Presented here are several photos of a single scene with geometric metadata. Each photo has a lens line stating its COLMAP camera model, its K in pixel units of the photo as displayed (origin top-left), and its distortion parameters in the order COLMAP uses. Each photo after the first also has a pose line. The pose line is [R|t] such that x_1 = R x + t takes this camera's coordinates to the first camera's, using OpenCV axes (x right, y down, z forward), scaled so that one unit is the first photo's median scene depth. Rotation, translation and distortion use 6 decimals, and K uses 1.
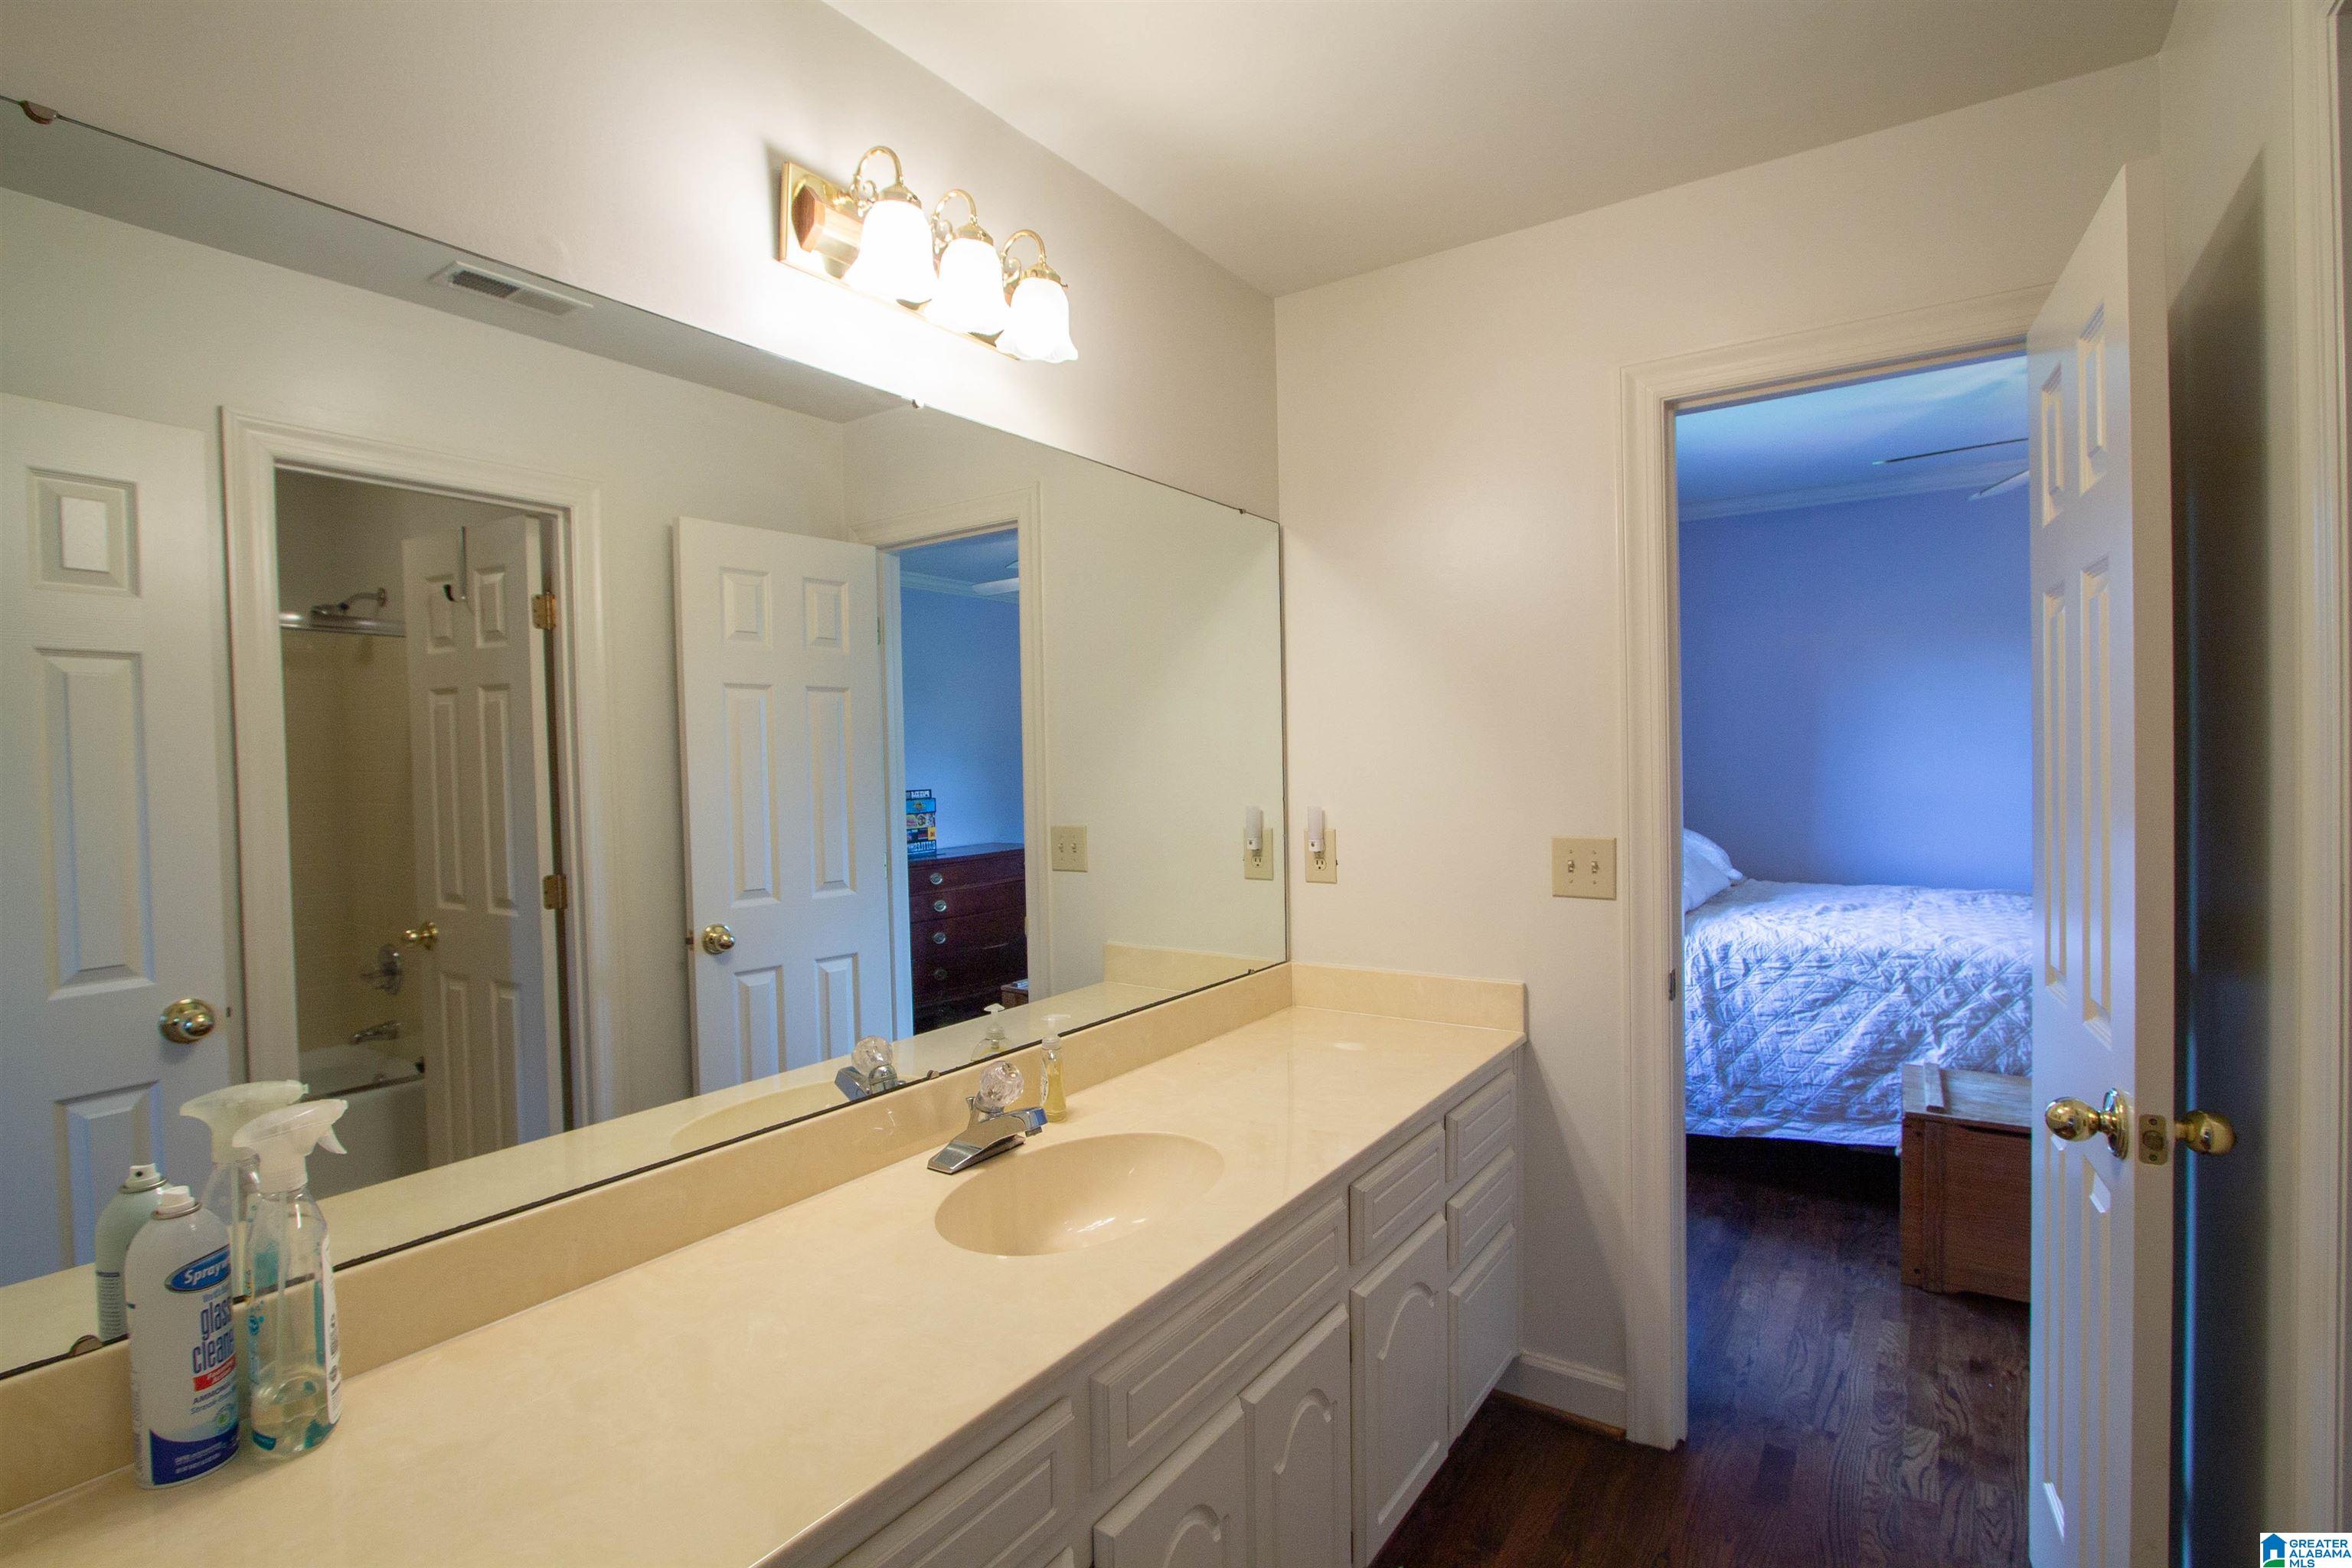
lens RADIAL K [[1113.8, 0, 1183.8], [0, 1113.8, 768.7], [0, 0, 1]] dist [-0.019176, 0.000327]
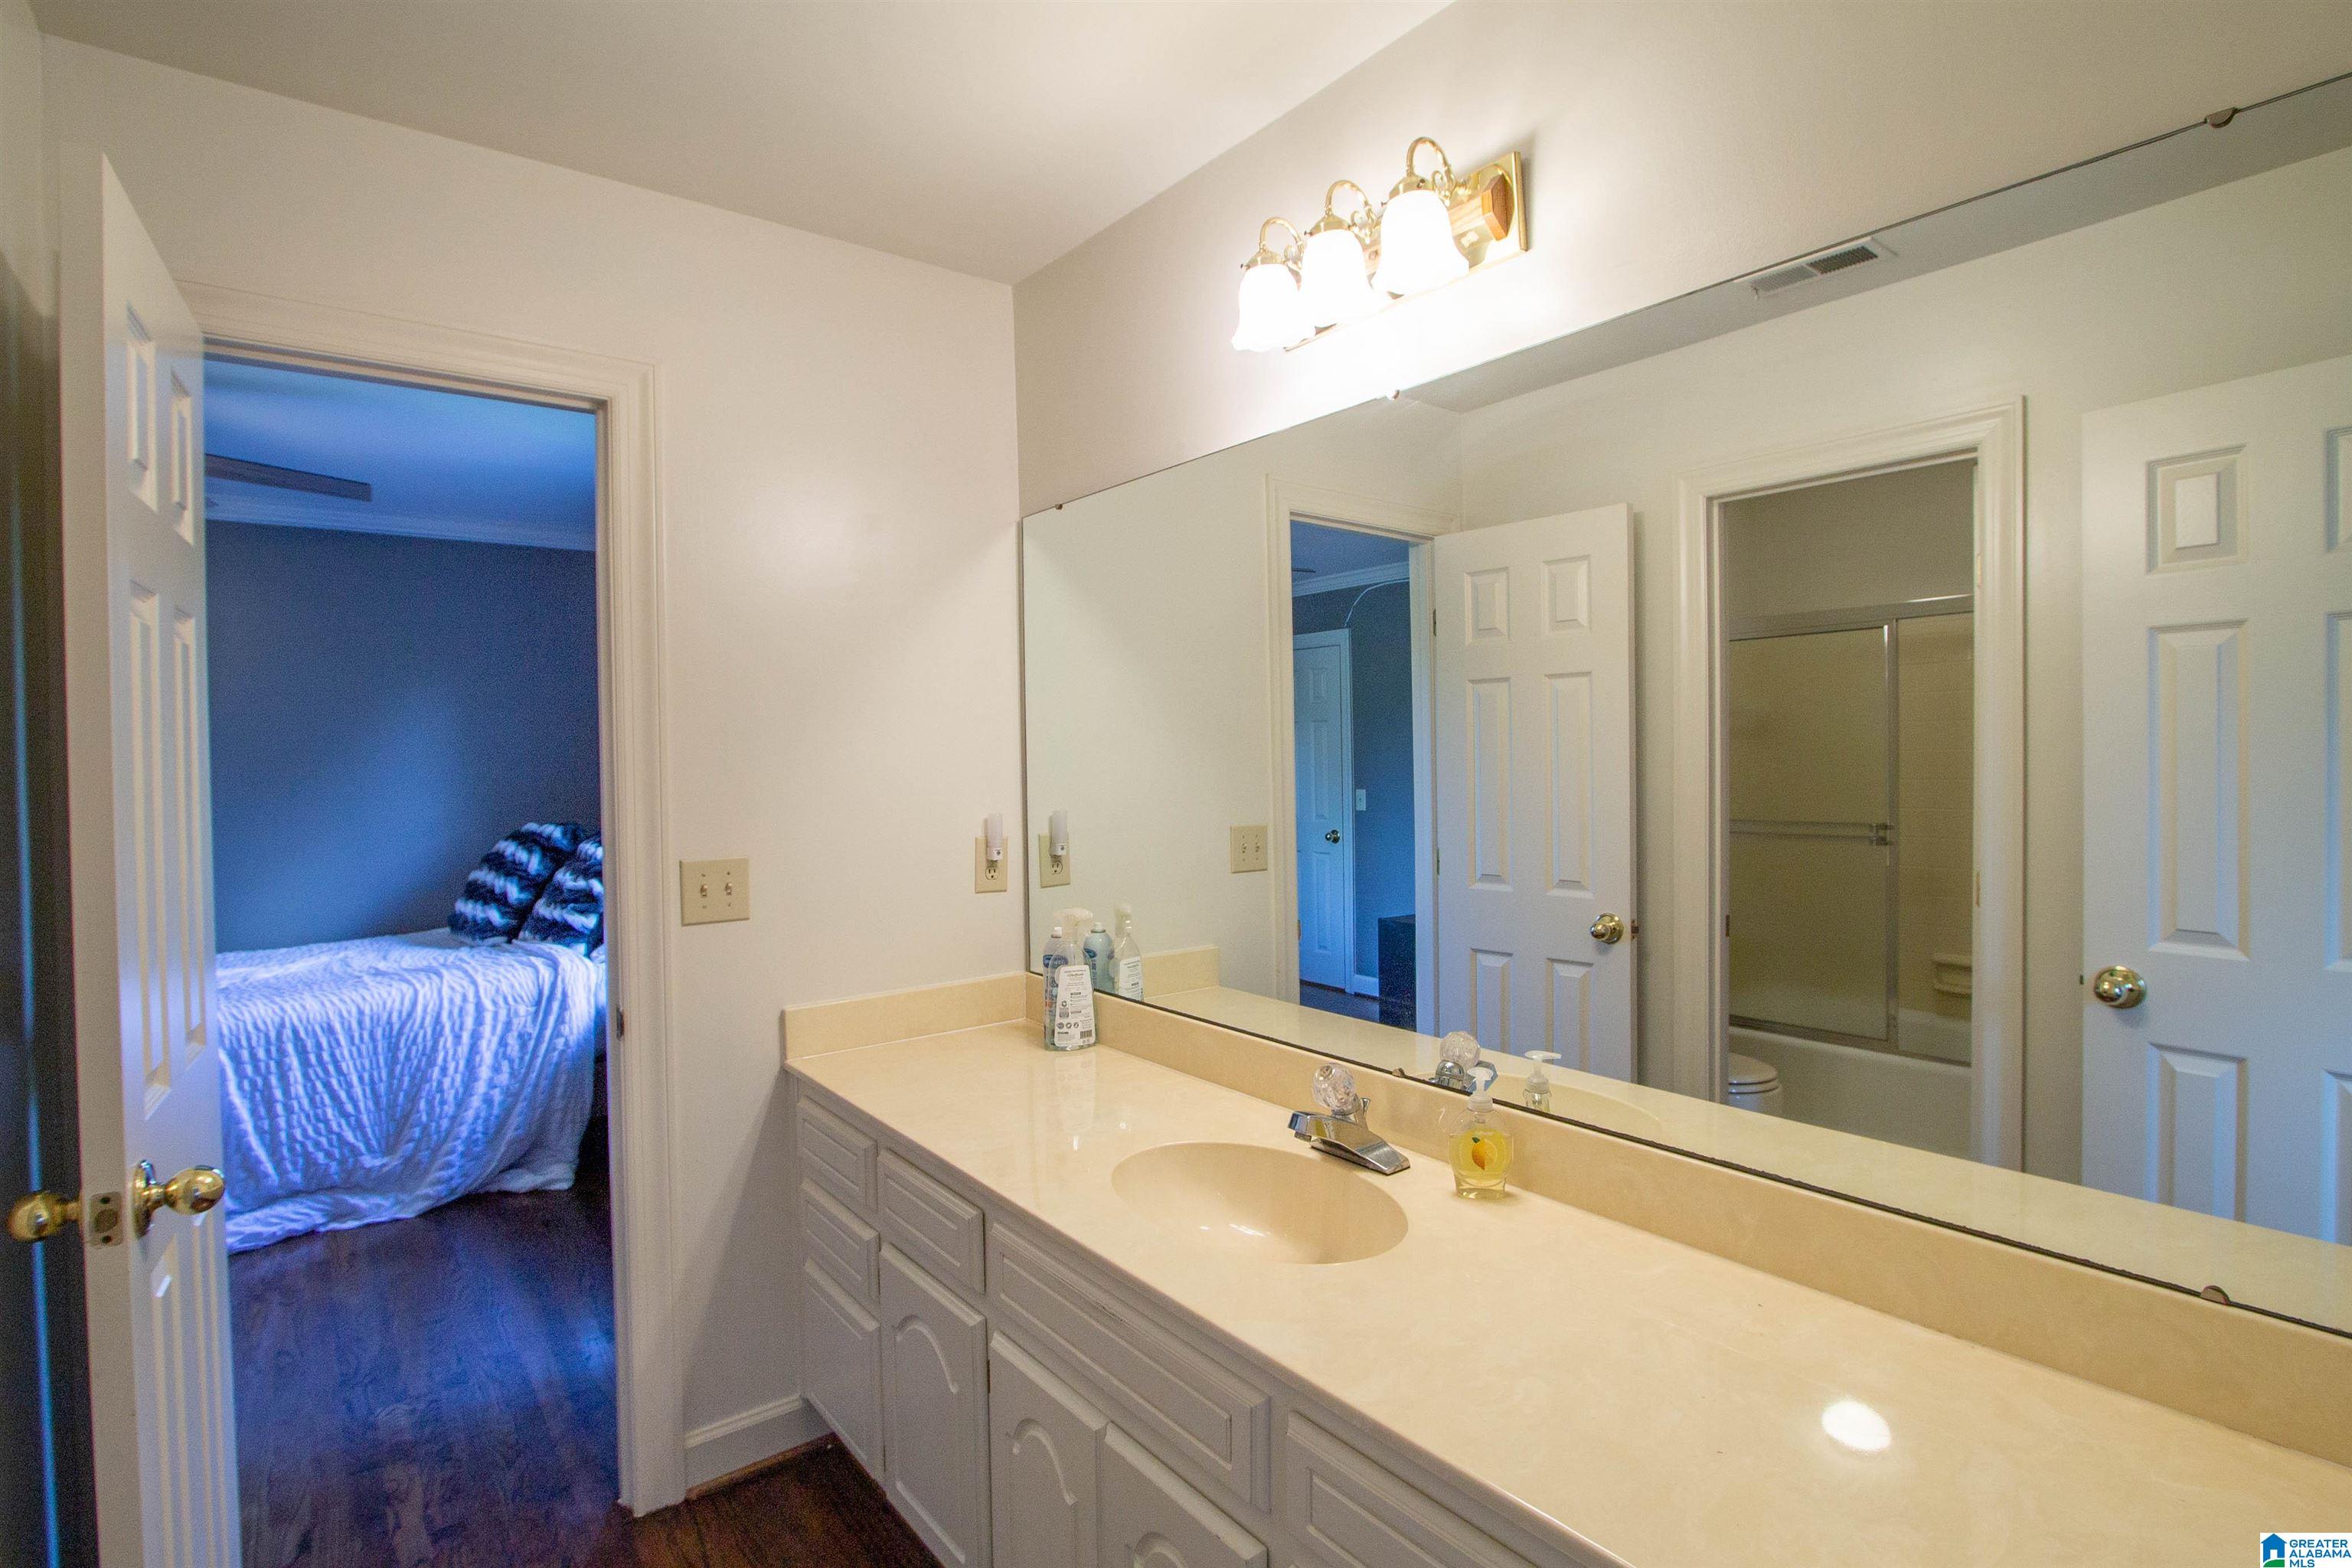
lens RADIAL K [[1113.8, 0, 1185.5], [0, 1113.8, 794.5], [0, 0, 1]] dist [-0.019176, 0.000327]
pose [[-0.302222, 0.049563, -0.951948, 0.625195], [0.014100, 0.998771, 0.047525, -0.020081], [0.953133, 0.000941, -0.302549, 0.911415]]
